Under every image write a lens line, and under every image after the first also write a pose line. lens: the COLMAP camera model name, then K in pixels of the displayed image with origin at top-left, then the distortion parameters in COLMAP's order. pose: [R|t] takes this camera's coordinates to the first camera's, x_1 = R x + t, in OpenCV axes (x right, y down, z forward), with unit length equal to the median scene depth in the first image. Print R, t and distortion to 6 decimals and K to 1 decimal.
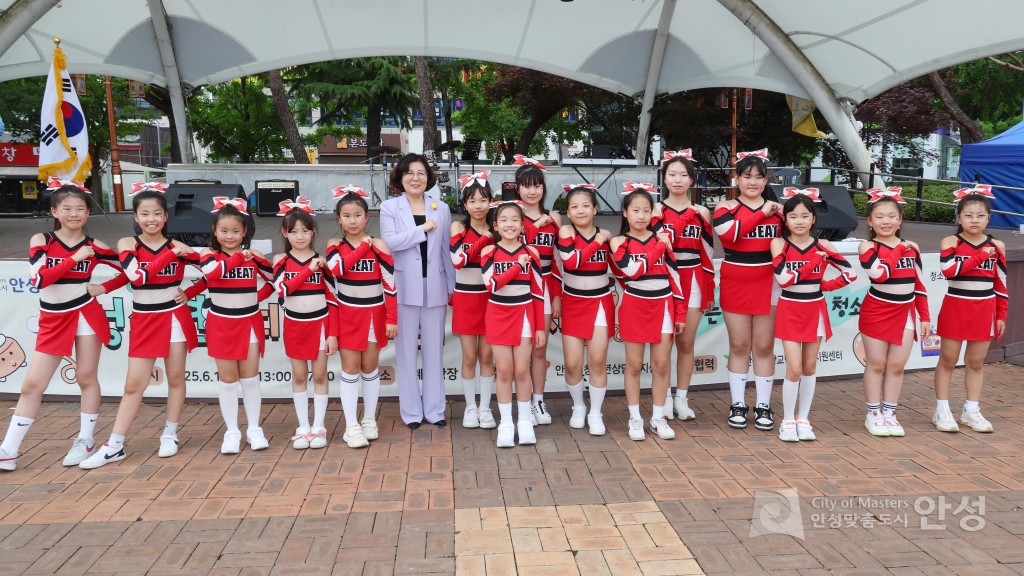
lens RADIAL K [[757.4, 0, 545.8], [0, 757.4, 322.5], [0, 0, 1]] dist [0.036589, -0.003227]
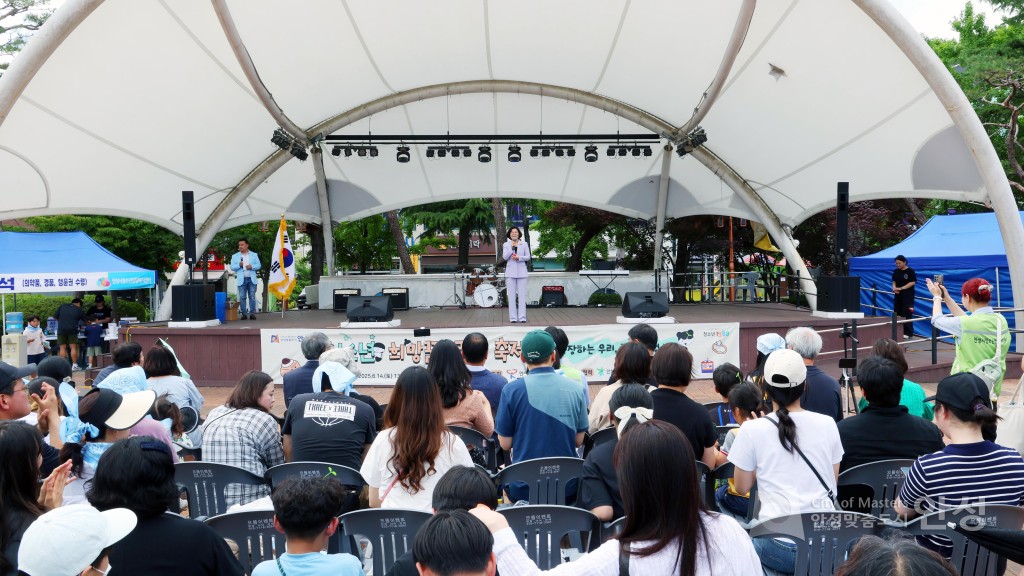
lens RADIAL K [[757.4, 0, 545.8], [0, 757.4, 322.5], [0, 0, 1]] dist [0.036589, -0.003227]
pose [[0.992565, -0.008440, -0.121424, 0.105381], [-0.006567, 0.992428, -0.122656, 0.053782], [0.121540, 0.122541, 0.984993, -0.361192]]
